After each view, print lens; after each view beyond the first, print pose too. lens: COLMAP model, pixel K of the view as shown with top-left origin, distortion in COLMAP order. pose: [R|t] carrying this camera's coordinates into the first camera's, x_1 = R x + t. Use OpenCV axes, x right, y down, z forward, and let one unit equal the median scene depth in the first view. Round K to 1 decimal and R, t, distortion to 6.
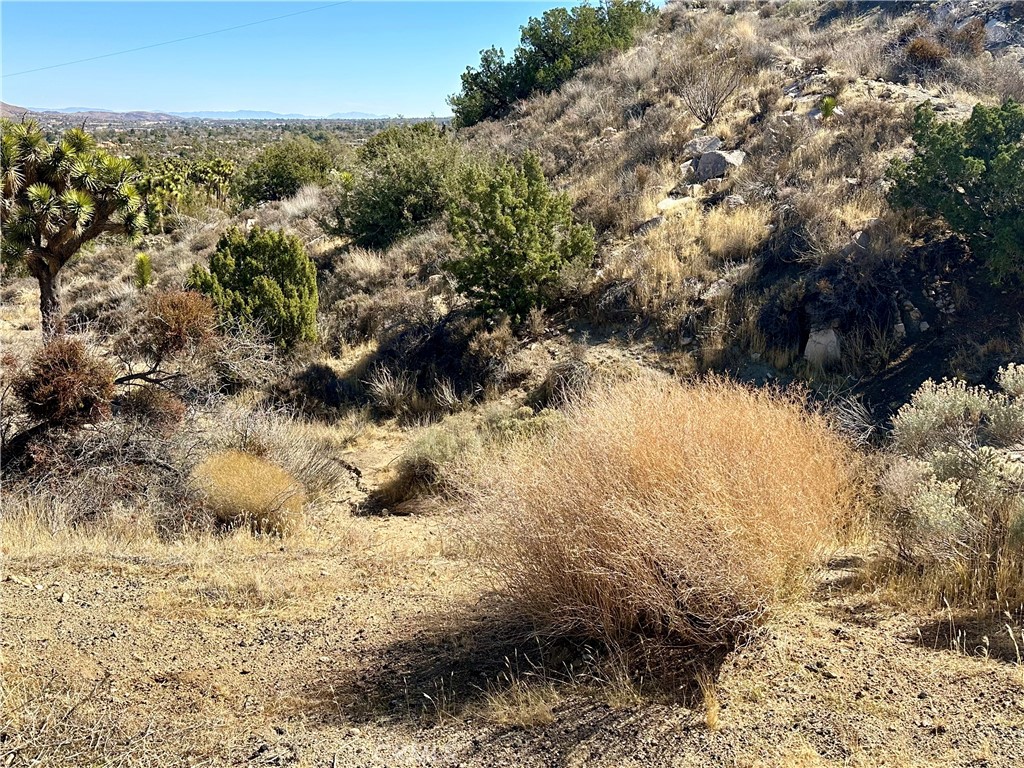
lens RADIAL K [[929.1, 0, 536.1], [0, 929.1, 407.2], [0, 0, 1]] dist [0.043555, 0.000000]
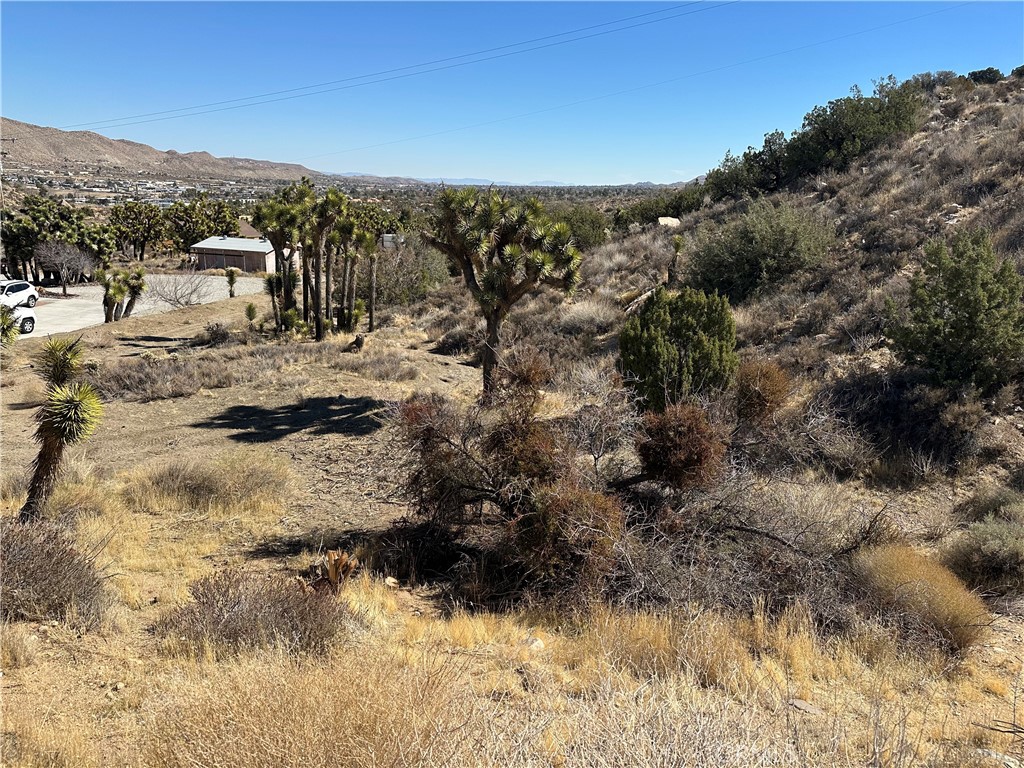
lens RADIAL K [[718.7, 0, 519.8], [0, 718.7, 394.3], [0, 0, 1]] dist [0.040923, -0.040816]
pose [[0.976975, 0.082444, -0.196780, -0.293967], [-0.086165, 0.996227, -0.010406, -0.034676], [0.195180, 0.027121, 0.980392, 0.102171]]
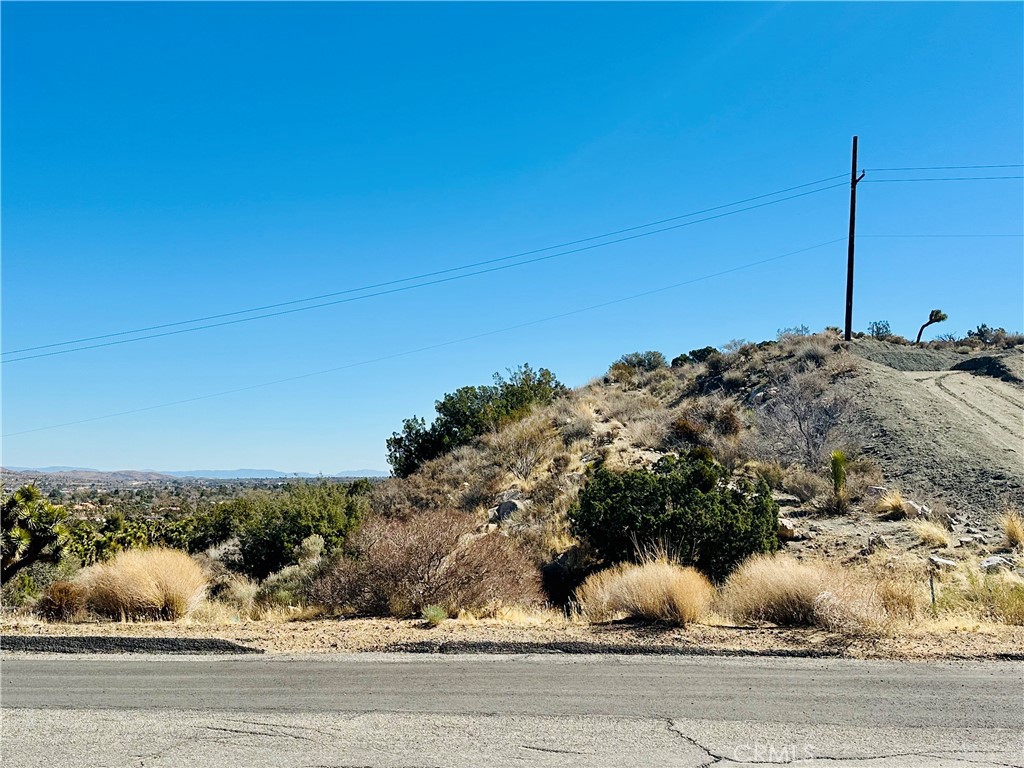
lens RADIAL K [[1110.2, 0, 535.5], [0, 1110.2, 381.4], [0, 0, 1]] dist [0.063792, 0.000000]
pose [[0.999321, -0.000708, -0.036841, 0.289086], [-0.013192, 0.926675, -0.375632, 0.159550], [0.034405, 0.375863, 0.926036, -0.514560]]
